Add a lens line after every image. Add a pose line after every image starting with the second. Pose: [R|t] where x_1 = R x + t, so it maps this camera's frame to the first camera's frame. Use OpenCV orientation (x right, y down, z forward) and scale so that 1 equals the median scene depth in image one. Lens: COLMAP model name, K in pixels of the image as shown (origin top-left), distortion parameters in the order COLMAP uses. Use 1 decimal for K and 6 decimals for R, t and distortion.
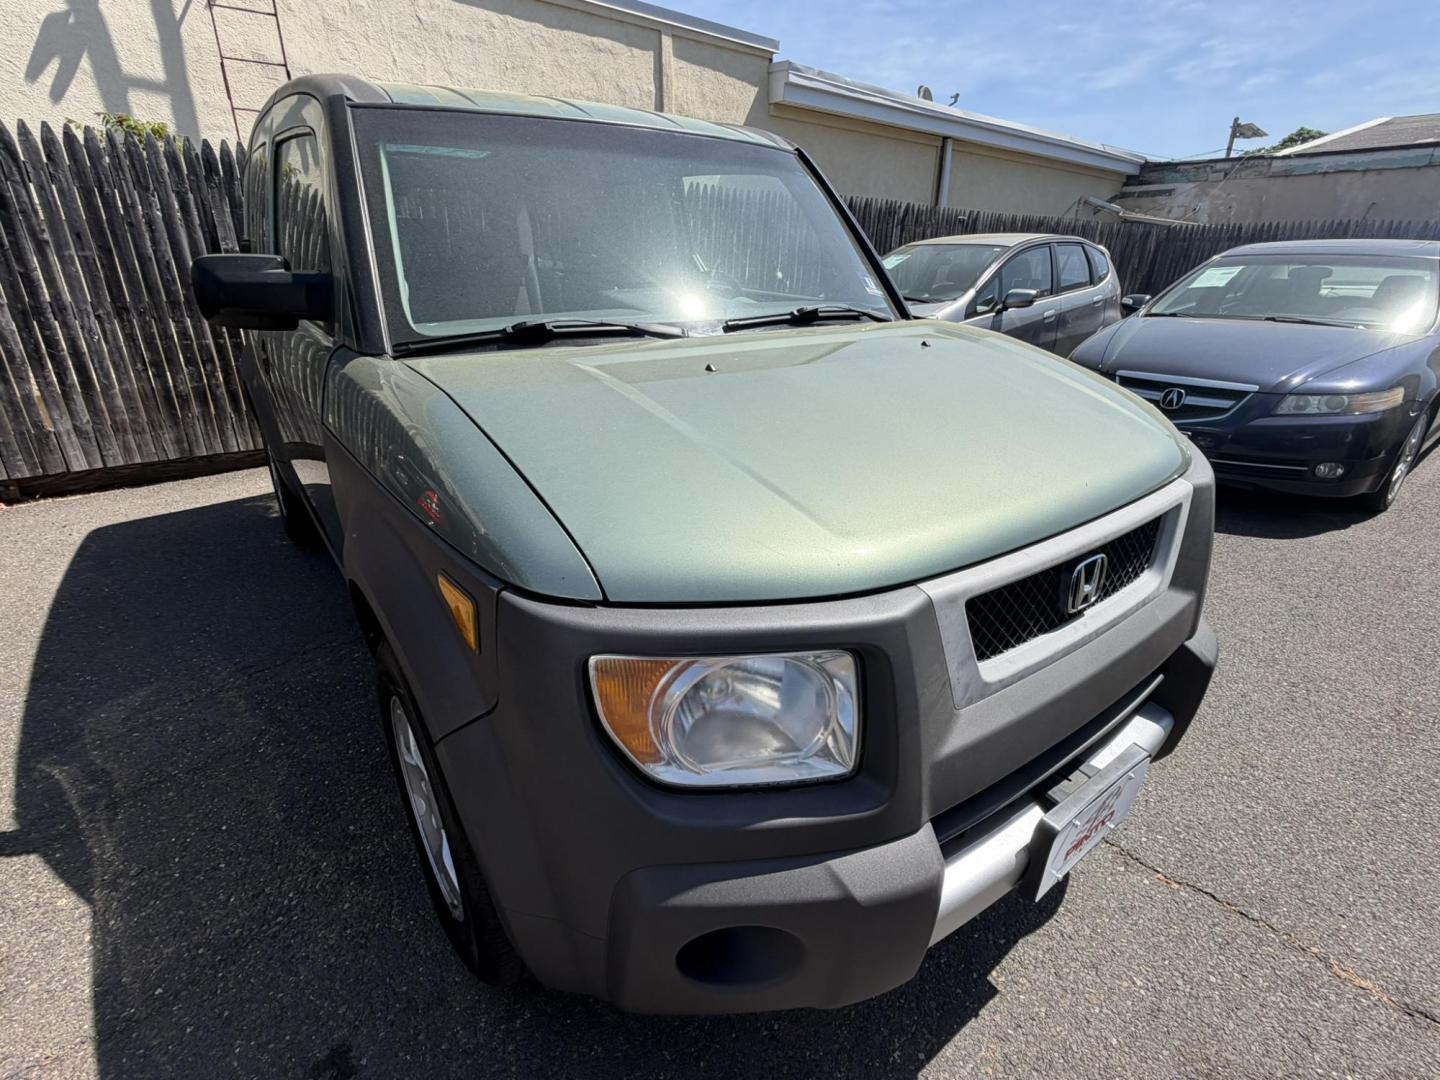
lens RADIAL K [[681.3, 0, 716.4], [0, 681.3, 540.3], [0, 0, 1]] dist [-0.000241, 0.000097]
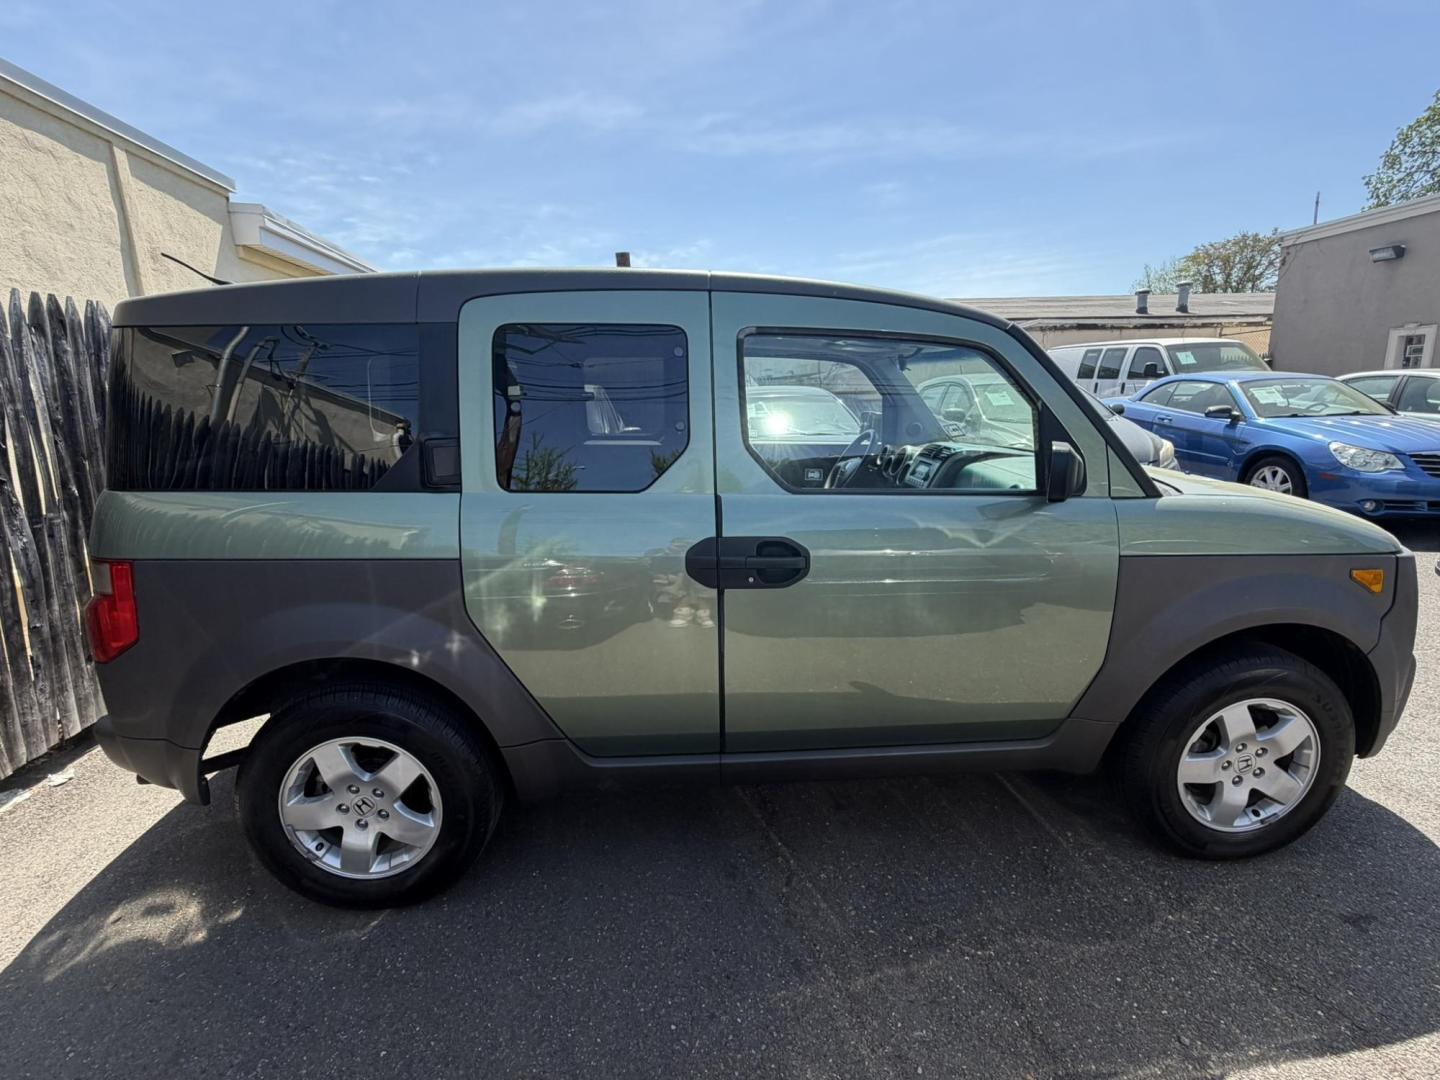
lens RADIAL K [[691.1, 0, 715.6], [0, 691.1, 540.6], [0, 0, 1]] dist [0.000378, -0.000071]
pose [[0.542789, -0.201354, 0.815375, -0.707620], [0.348382, 0.937353, -0.000439, -0.159663], [-0.764206, 0.284300, 0.578933, 0.274149]]
